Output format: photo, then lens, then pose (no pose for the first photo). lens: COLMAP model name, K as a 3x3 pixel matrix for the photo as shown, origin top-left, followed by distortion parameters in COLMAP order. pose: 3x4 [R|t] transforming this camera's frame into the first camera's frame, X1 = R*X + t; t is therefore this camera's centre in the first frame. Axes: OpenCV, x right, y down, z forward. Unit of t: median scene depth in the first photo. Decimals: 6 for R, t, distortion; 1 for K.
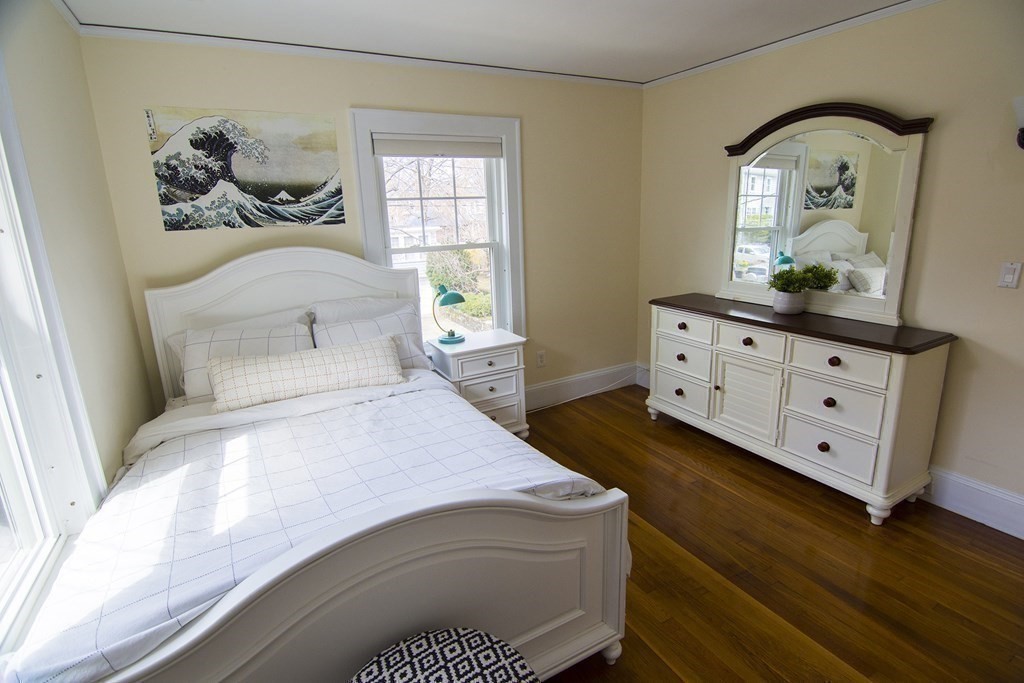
lens RADIAL K [[500.5, 0, 513.3], [0, 500.5, 335.8], [0, 0, 1]] dist [-0.023863, -0.000793]
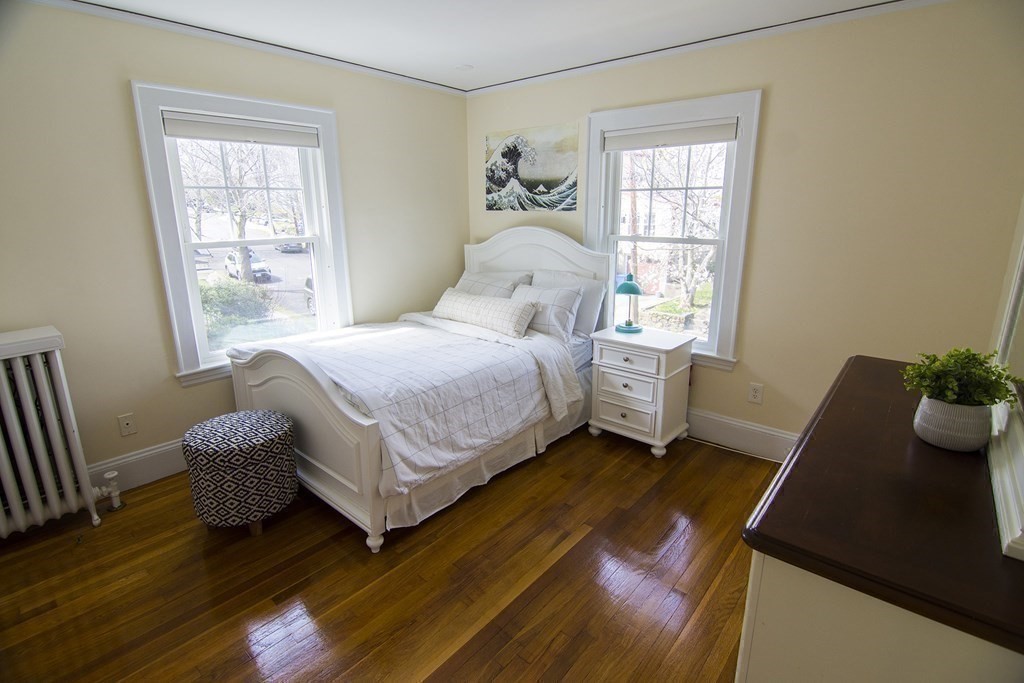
lens RADIAL K [[500.5, 0, 511.3], [0, 500.5, 340.2], [0, 0, 1]] dist [-0.023863, -0.000793]
pose [[0.332845, 0.269884, -0.903536, 0.867432], [-0.233165, 0.951971, 0.198458, -0.140562], [0.913700, 0.144617, 0.379786, 0.475654]]
